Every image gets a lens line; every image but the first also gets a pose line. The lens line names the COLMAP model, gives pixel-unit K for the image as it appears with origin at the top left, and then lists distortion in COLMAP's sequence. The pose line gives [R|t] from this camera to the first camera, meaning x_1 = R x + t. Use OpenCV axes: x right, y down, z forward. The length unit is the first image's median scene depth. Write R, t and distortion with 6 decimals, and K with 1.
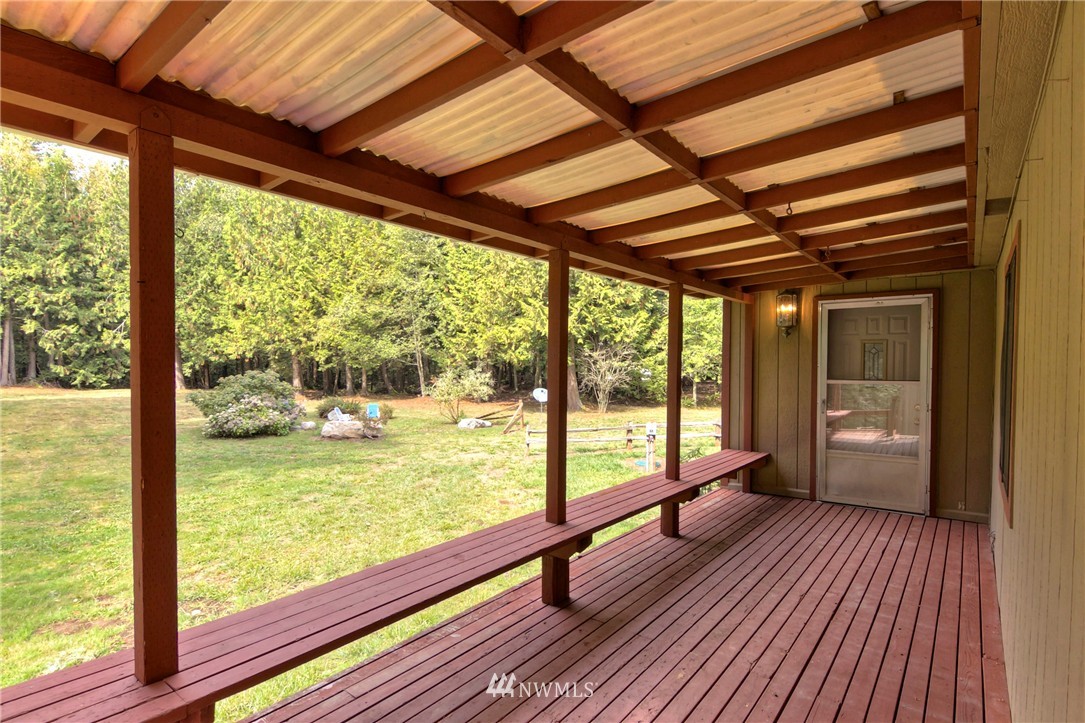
lens RADIAL K [[553.0, 0, 542.9], [0, 553.0, 365.7], [0, 0, 1]] dist [0.005032, -0.005625]
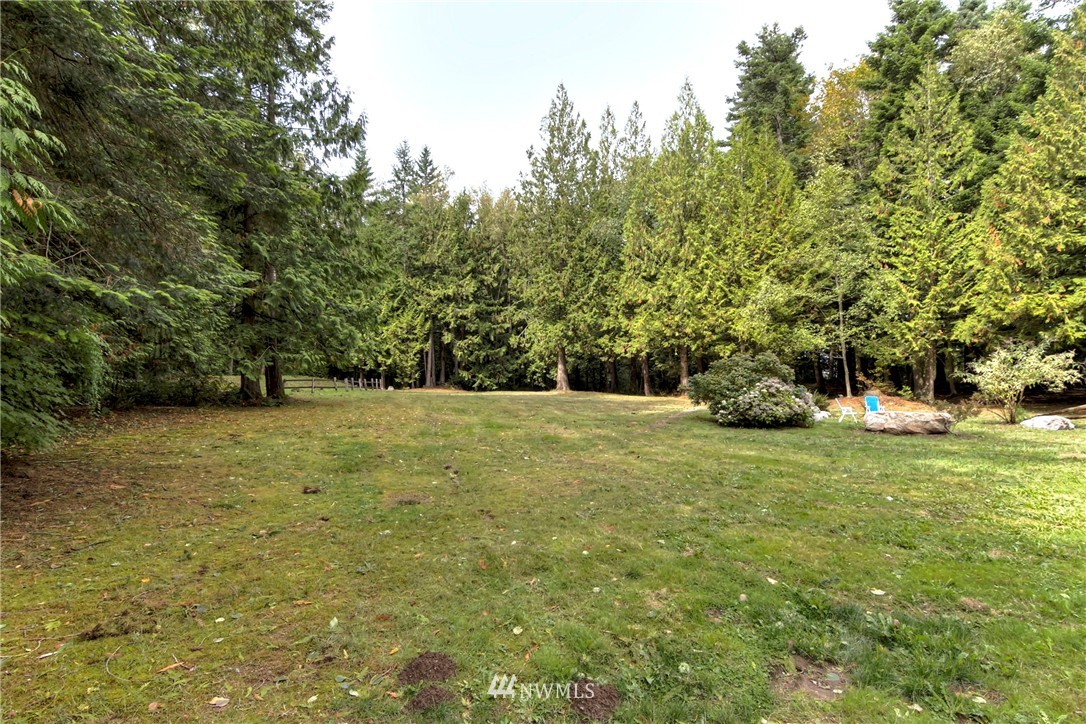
lens RADIAL K [[553.5, 0, 550.8], [0, 553.5, 368.1], [0, 0, 1]] dist [0.005032, -0.005625]
pose [[0.890258, -0.014514, -0.455224, -0.190169], [0.003775, 0.999693, -0.024491, 0.025138], [0.455440, 0.020085, 0.890040, 0.042456]]
